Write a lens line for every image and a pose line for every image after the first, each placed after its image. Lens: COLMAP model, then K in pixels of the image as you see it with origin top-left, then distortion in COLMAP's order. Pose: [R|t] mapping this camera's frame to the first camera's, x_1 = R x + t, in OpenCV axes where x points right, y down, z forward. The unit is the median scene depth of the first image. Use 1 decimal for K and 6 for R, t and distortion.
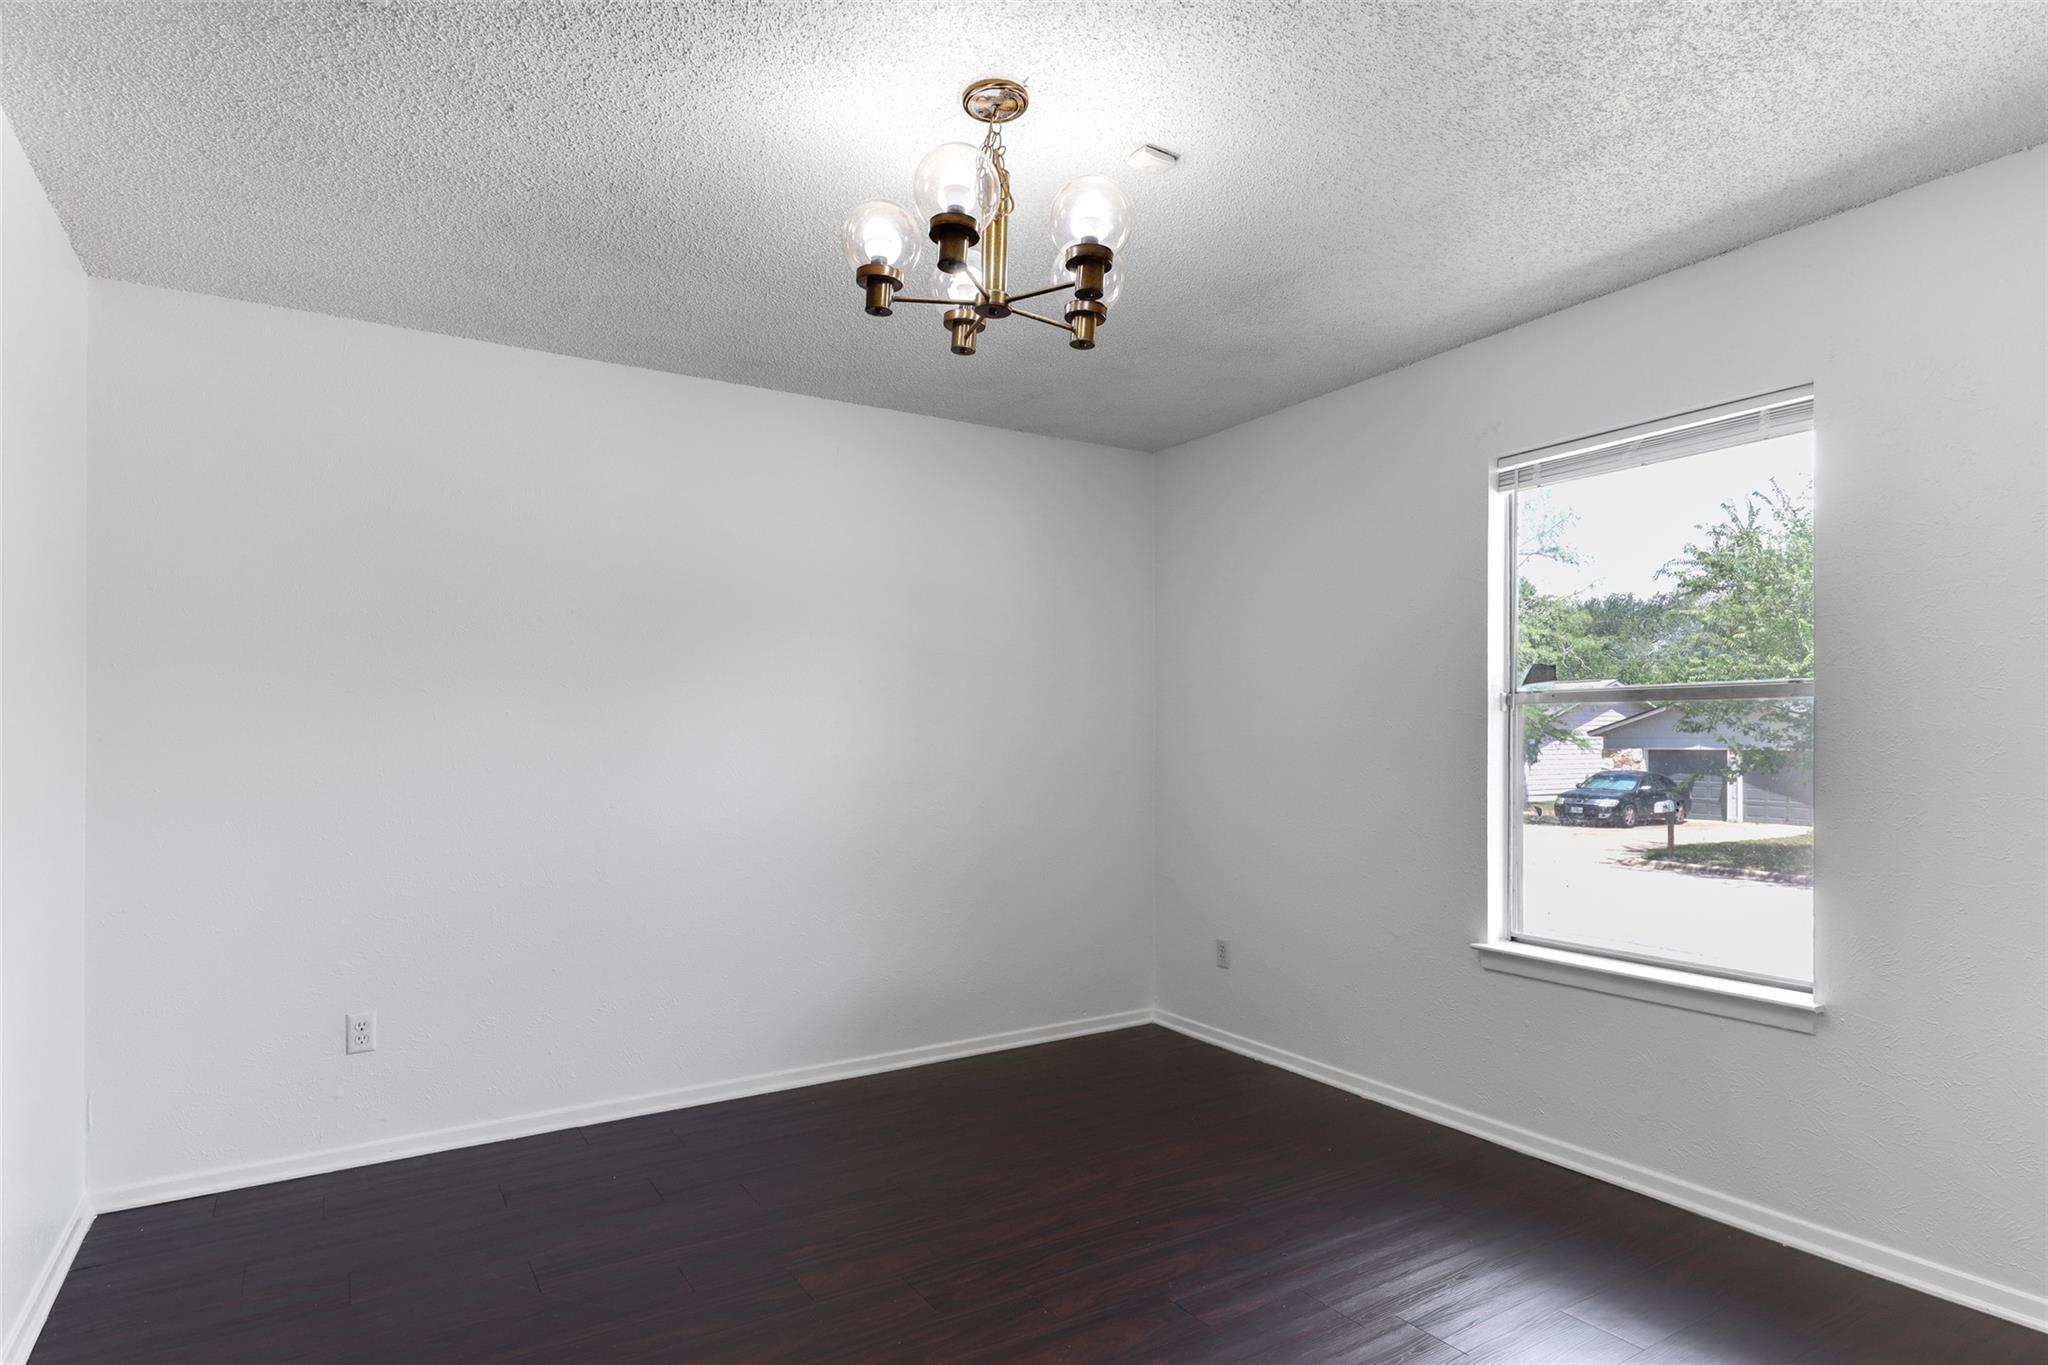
lens RADIAL K [[1105.8, 0, 1041.0], [0, 1105.8, 714.0], [0, 0, 1]] dist [0.004090, 0.001105]
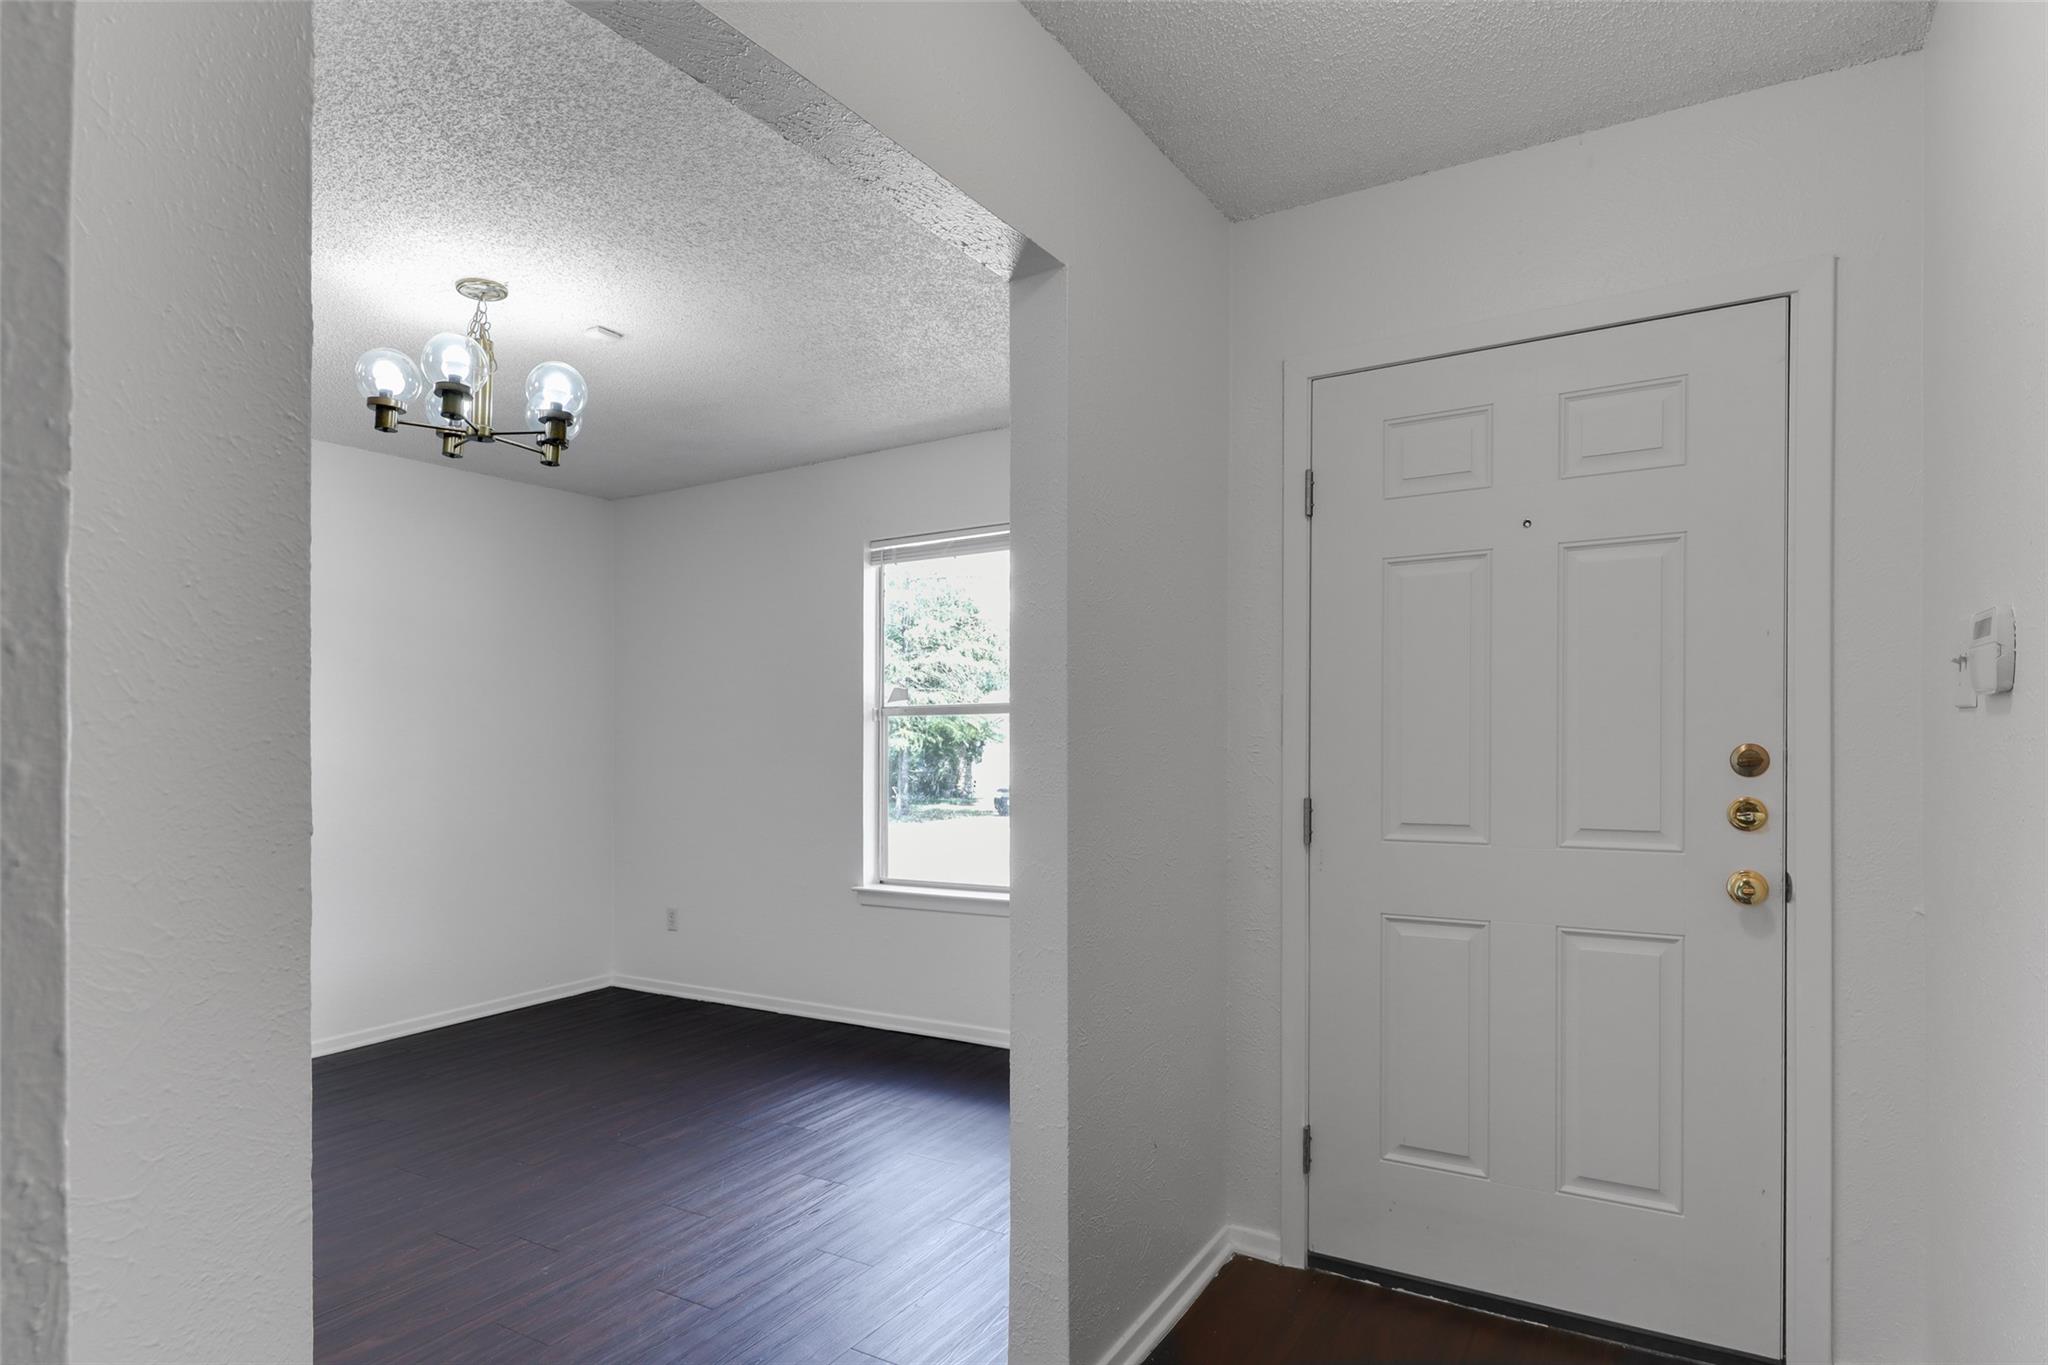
lens RADIAL K [[1105.8, 0, 1041.0], [0, 1105.8, 714.0], [0, 0, 1]] dist [0.004090, 0.001105]
pose [[0.895008, -0.000315, 0.446050, -0.031995], [0.002517, 0.999987, -0.004344, -0.007192], [-0.446043, 0.005011, 0.894998, -0.541842]]
